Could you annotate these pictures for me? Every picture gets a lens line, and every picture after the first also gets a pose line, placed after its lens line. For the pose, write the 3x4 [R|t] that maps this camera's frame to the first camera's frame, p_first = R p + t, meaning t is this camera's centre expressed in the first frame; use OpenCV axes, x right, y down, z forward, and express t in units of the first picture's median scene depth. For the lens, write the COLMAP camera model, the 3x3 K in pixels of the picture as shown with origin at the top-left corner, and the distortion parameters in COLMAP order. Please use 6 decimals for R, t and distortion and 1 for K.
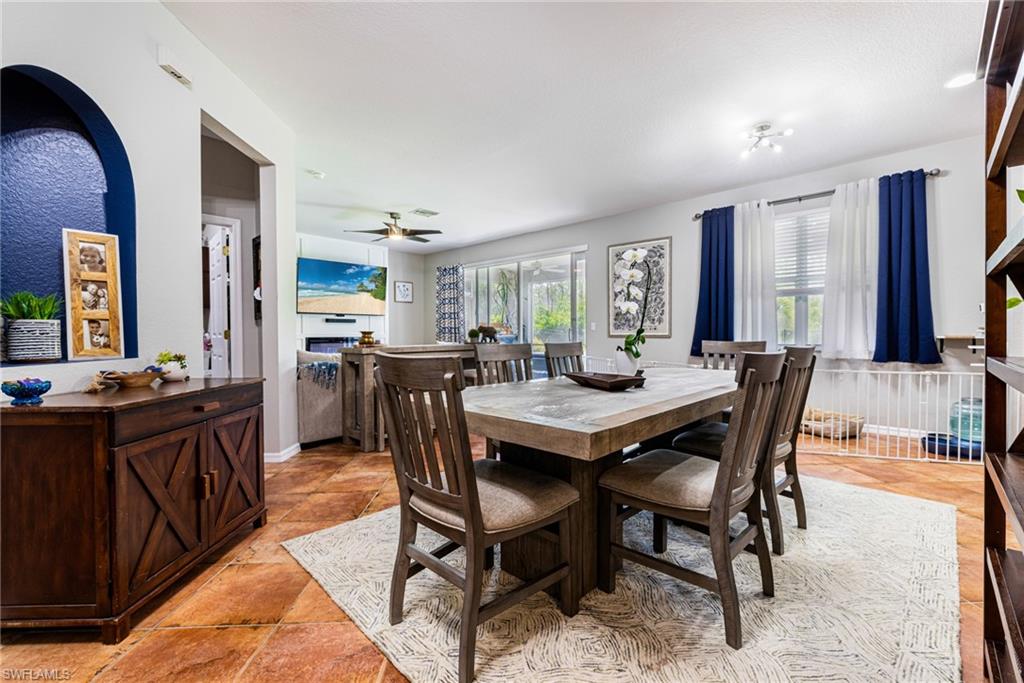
lens RADIAL K [[436.5, 0, 517.6], [0, 436.5, 343.7], [0, 0, 1]] dist [0.001750, 0.000313]
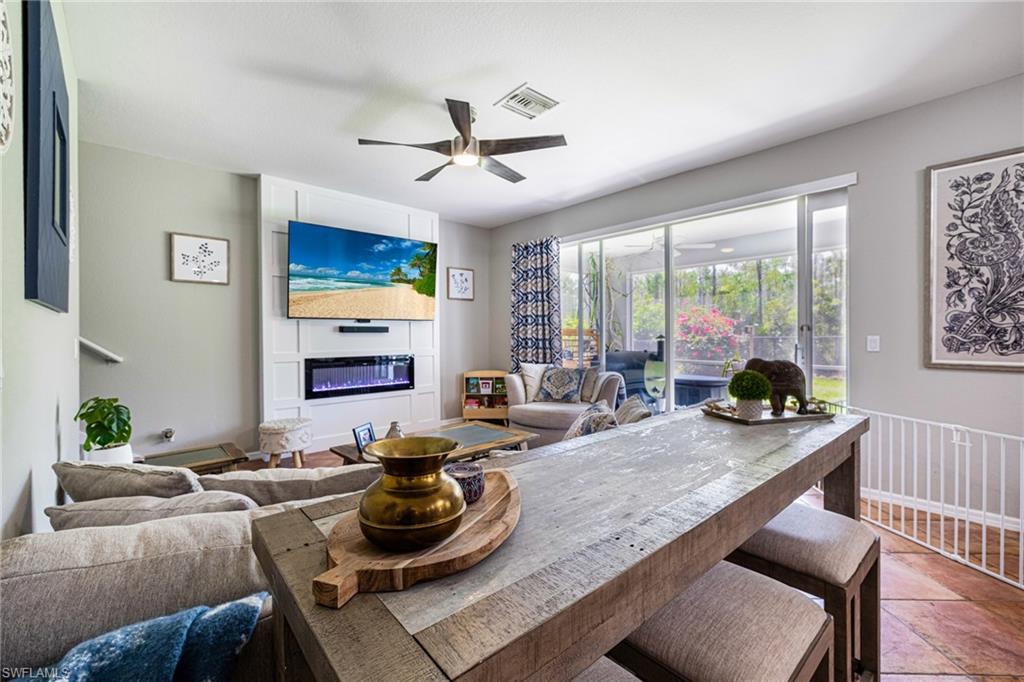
lens RADIAL K [[436.5, 0, 517.6], [0, 436.5, 343.2], [0, 0, 1]] dist [0.001750, 0.000313]
pose [[0.997300, -0.001742, -0.073420, -0.142097], [0.001528, 0.999994, -0.002966, -0.030792], [0.073425, 0.002846, 0.997297, 0.394008]]
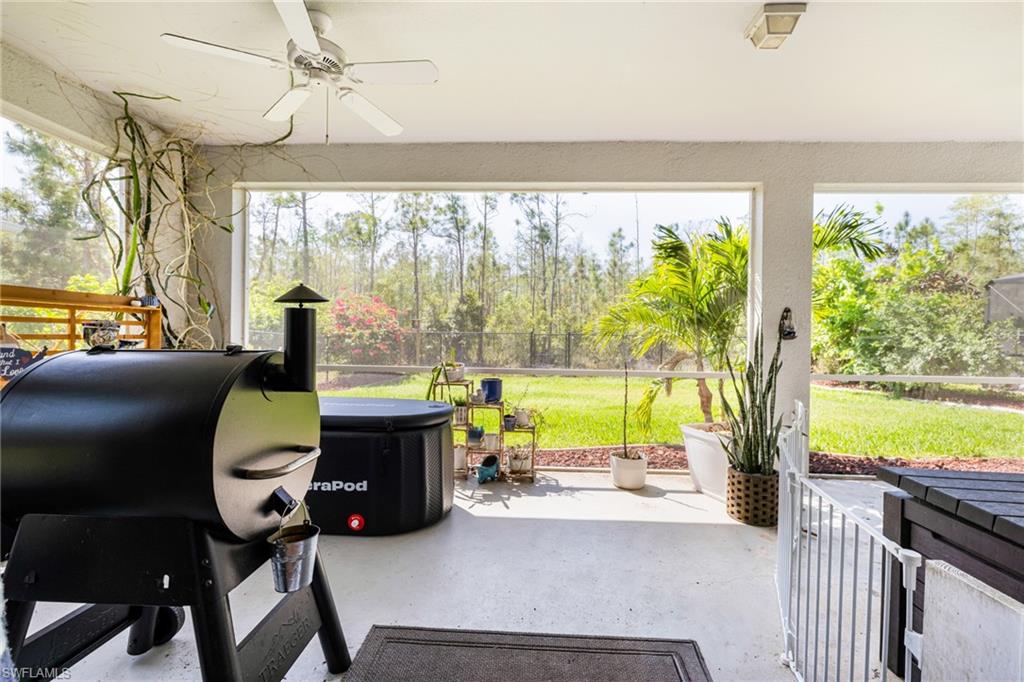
lens RADIAL K [[416.7, 0, 531.5], [0, 416.7, 339.1], [0, 0, 1]] dist [0.002224, 0.000294]
pose [[0.745651, 0.007454, 0.666295, -0.025736], [-0.004255, 0.999970, -0.006425, -0.024791], [-0.666323, 0.001956, 0.745661, 0.844074]]
